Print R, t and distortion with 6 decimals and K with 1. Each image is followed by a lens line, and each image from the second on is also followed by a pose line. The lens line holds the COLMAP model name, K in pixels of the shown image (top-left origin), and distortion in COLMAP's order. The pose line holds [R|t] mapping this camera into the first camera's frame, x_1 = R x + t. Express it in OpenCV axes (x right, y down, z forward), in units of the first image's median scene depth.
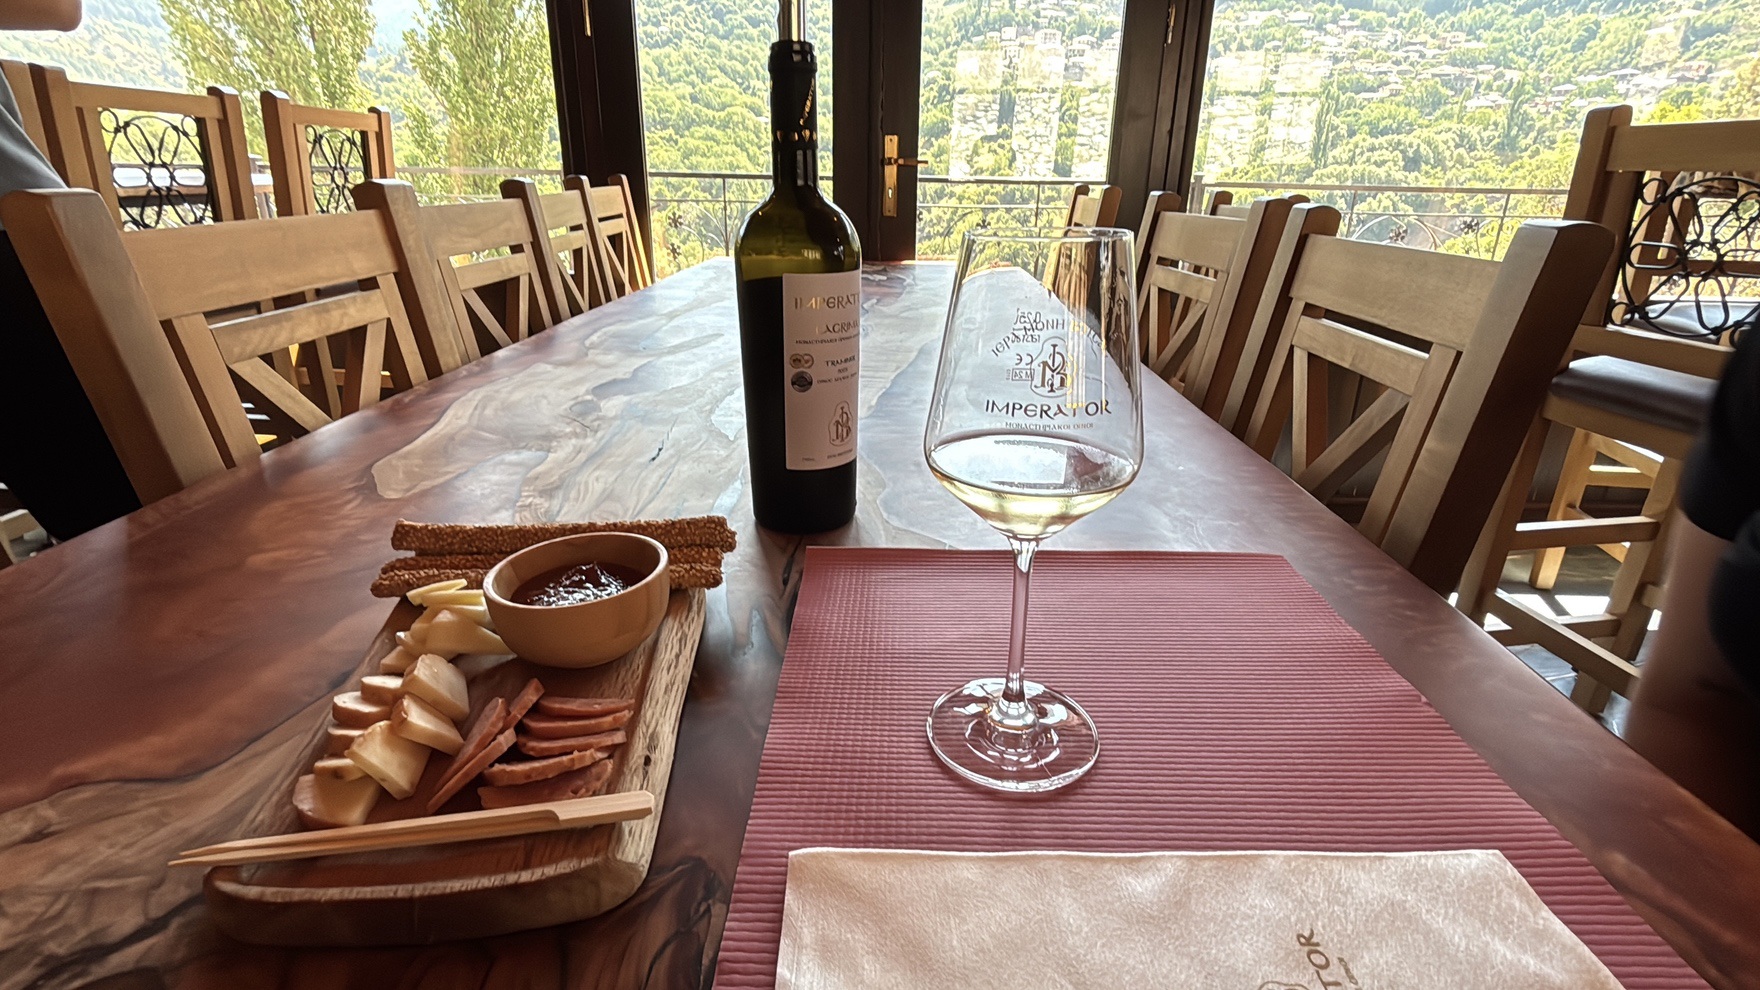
lens RADIAL K [[806.7, 0, 872.5], [0, 806.7, 510.8], [0, 0, 1]] dist [-0.003316, 0.001752]
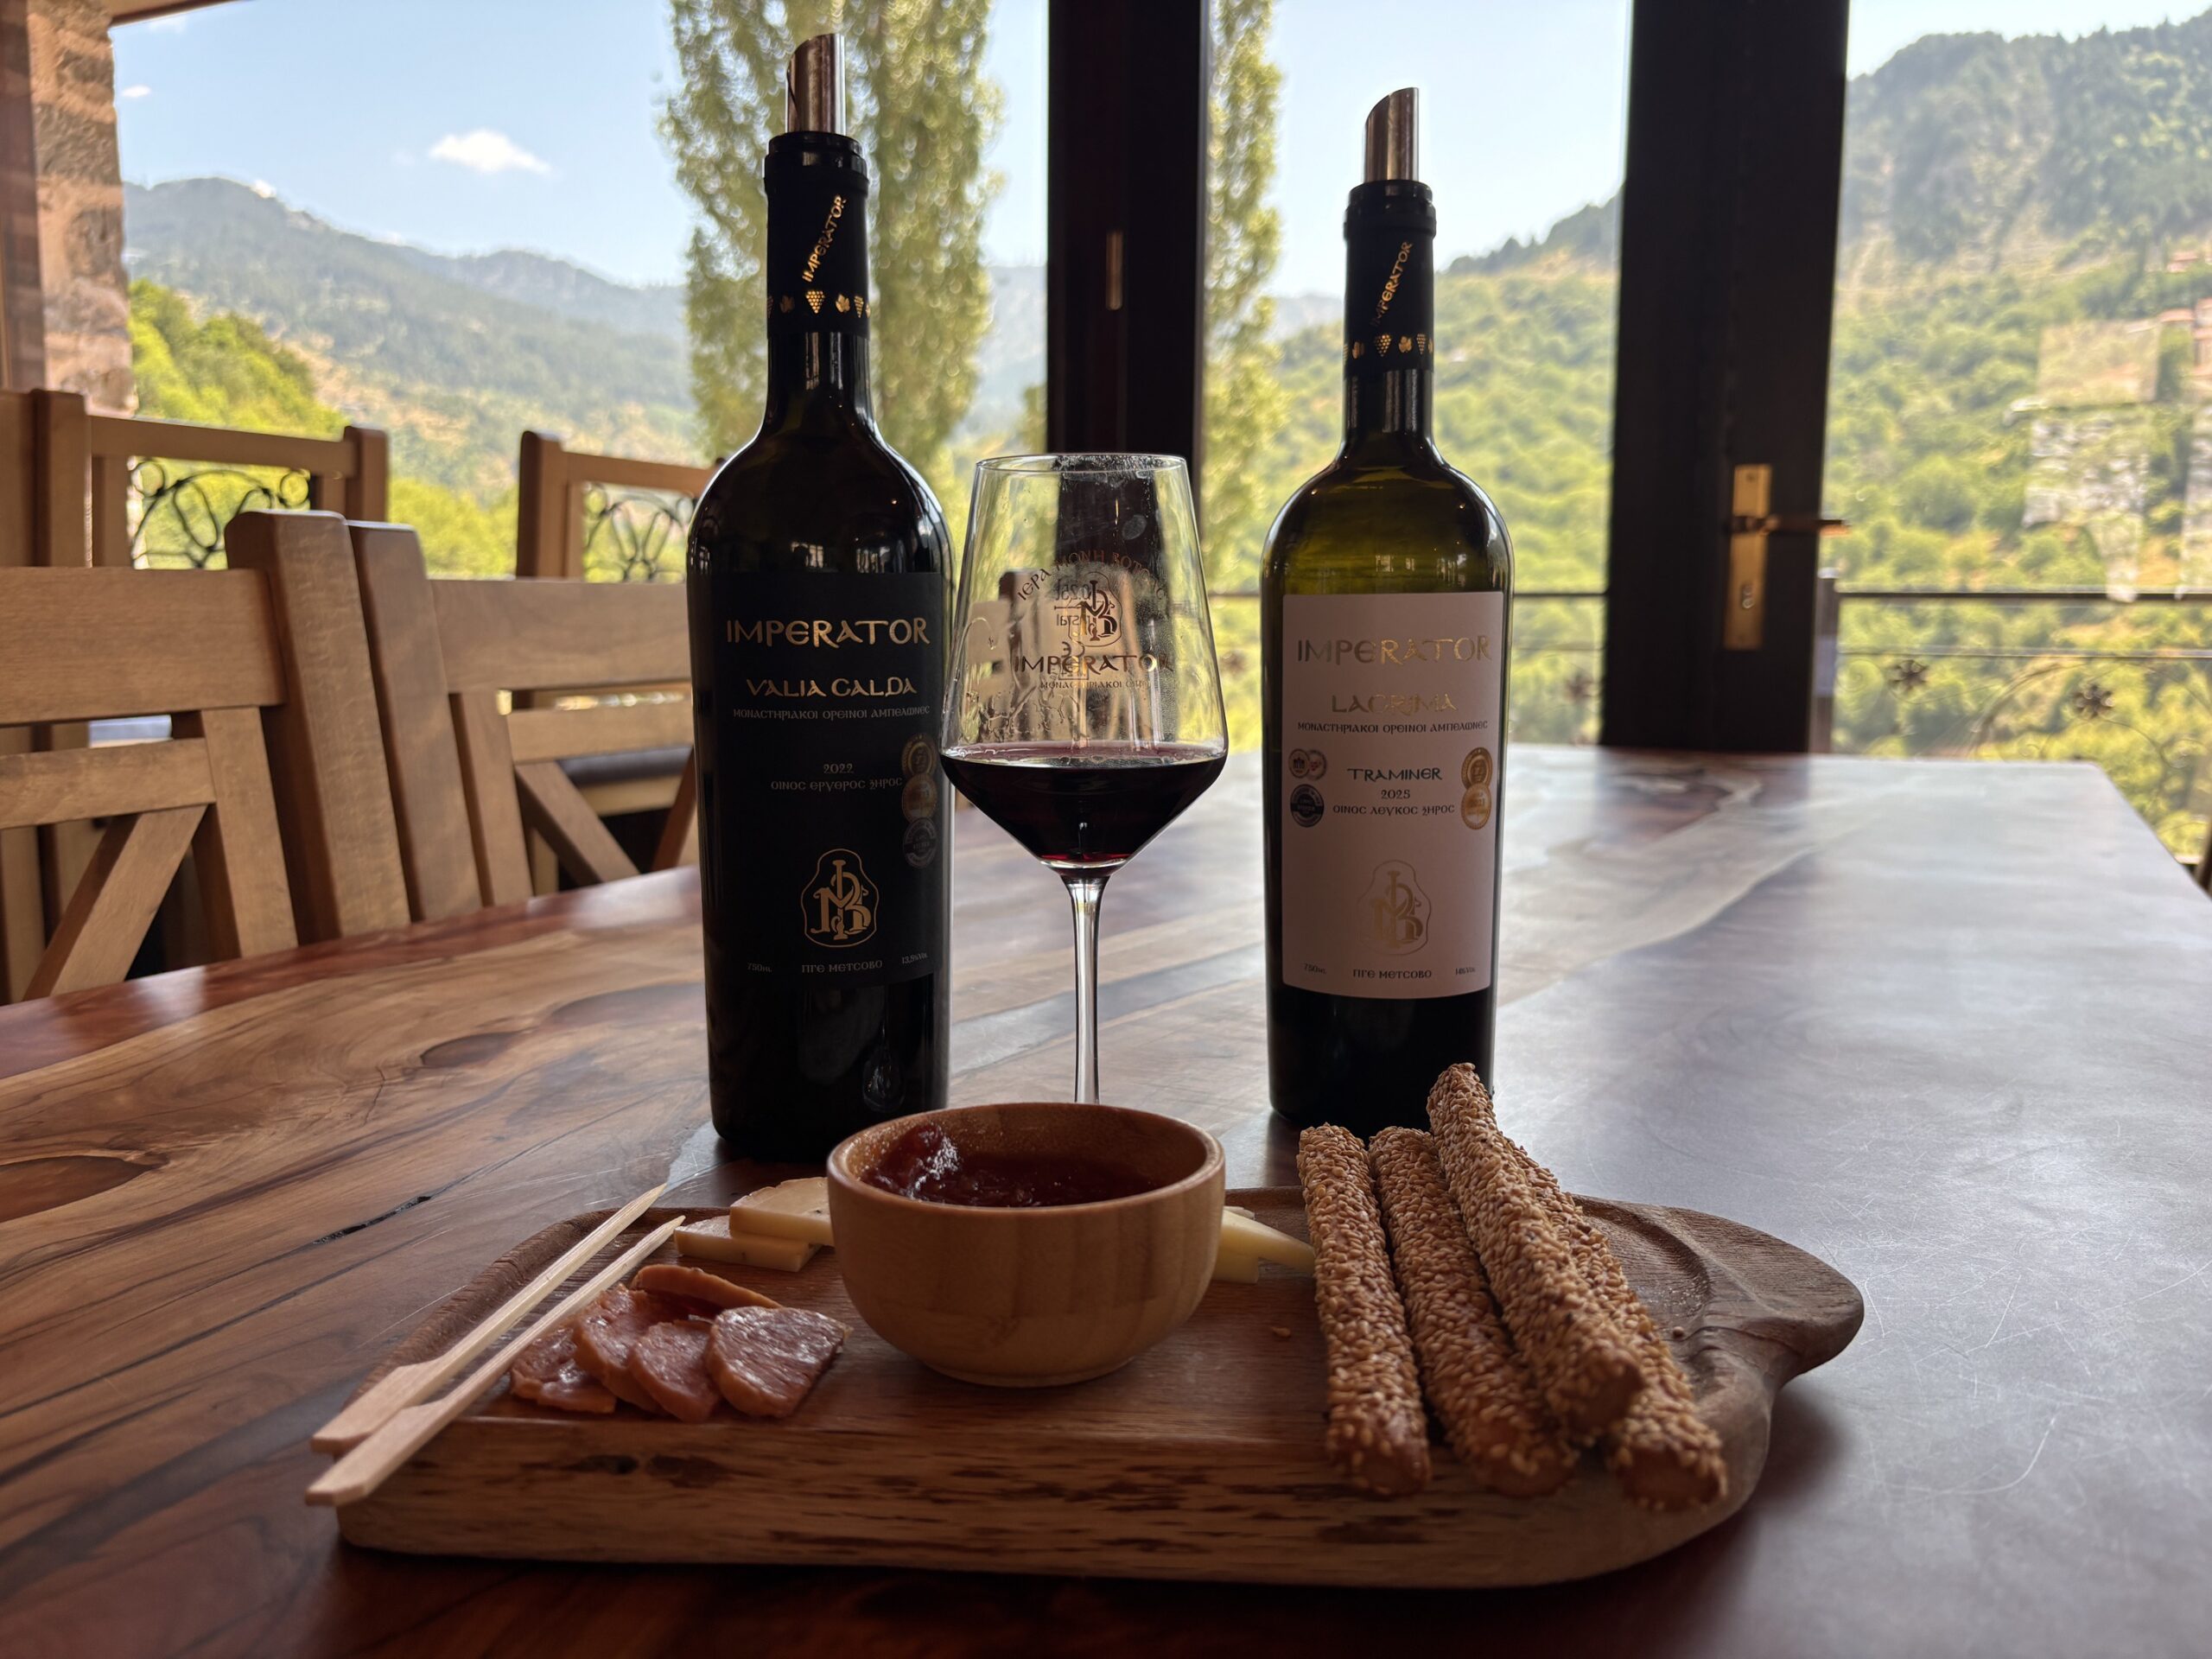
lens RADIAL K [[1681.8, 0, 1125.6], [0, 1681.8, 870.2], [0, 0, 1]] dist [0.035120, -0.036249]
pose [[0.914452, 0.051291, -0.401432, 0.205765], [-0.147016, 0.966271, -0.211437, -0.083160], [0.377047, 0.252366, 0.891149, 0.374333]]
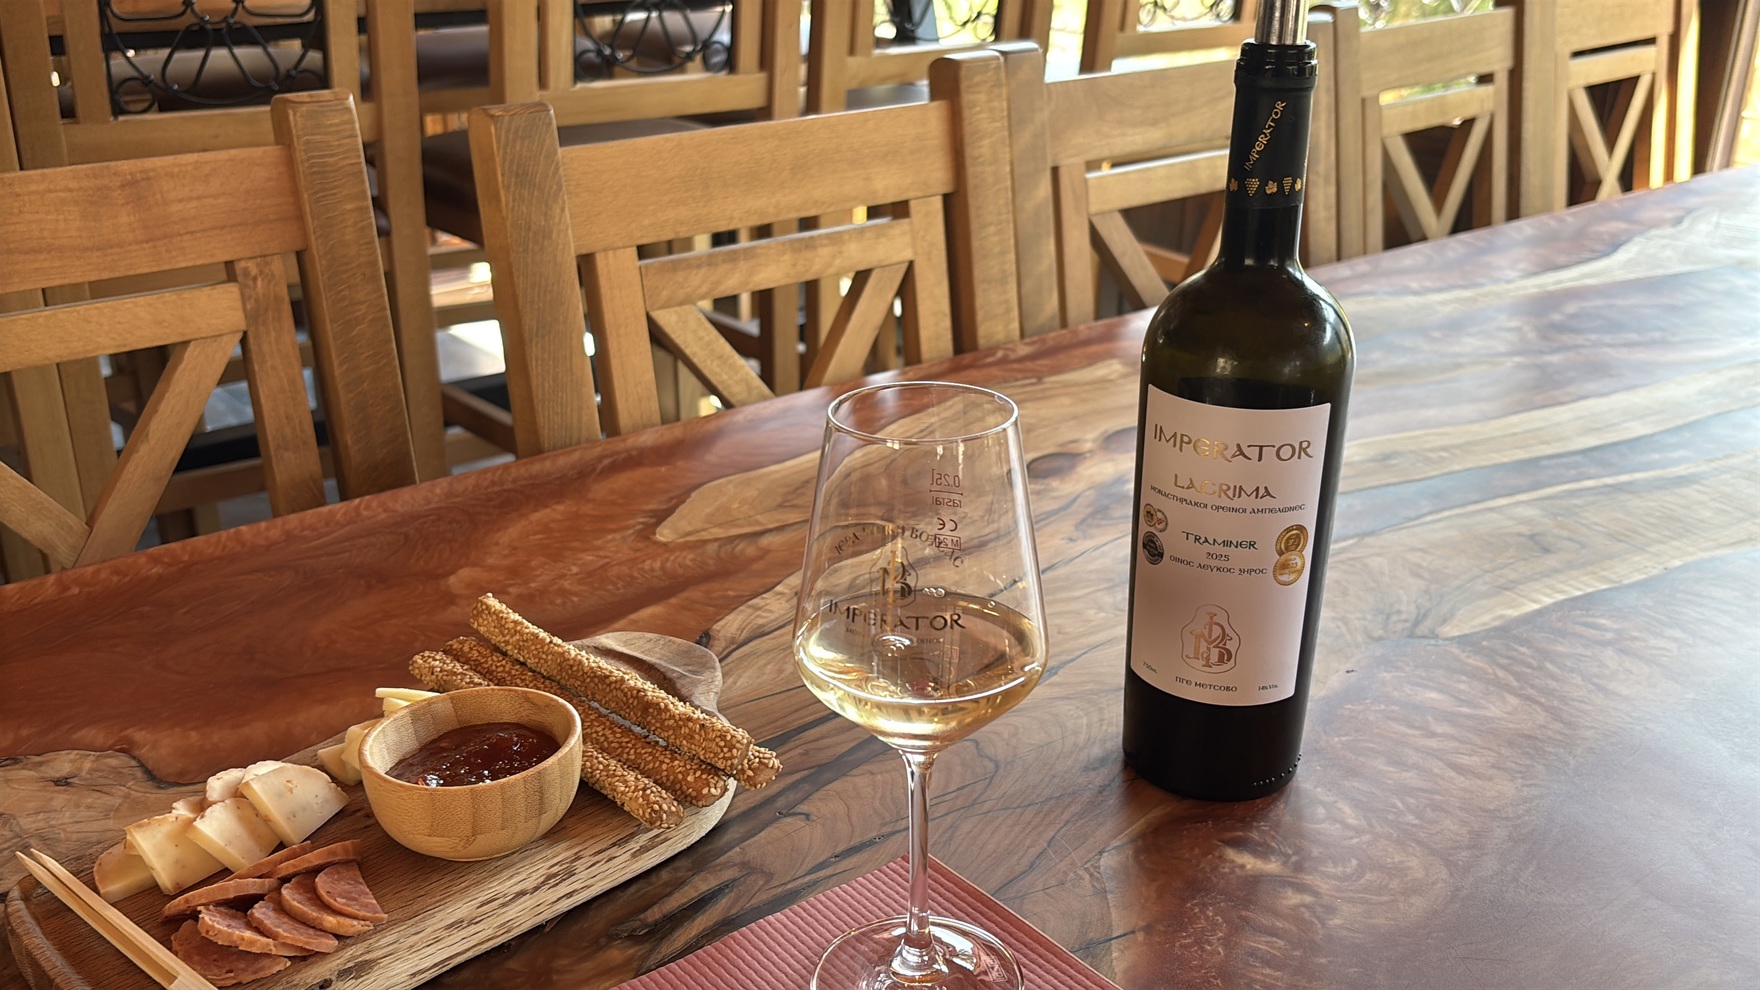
lens RADIAL K [[1618.1, 0, 880.0], [0, 1618.1, 545.2], [0, 0, 1]] dist [0.014102, 0.000000]
pose [[0.637696, 0.298556, -0.710077, 0.411487], [-0.286562, 0.947617, 0.141079, -0.190116], [0.715001, 0.113516, 0.689846, 0.065136]]
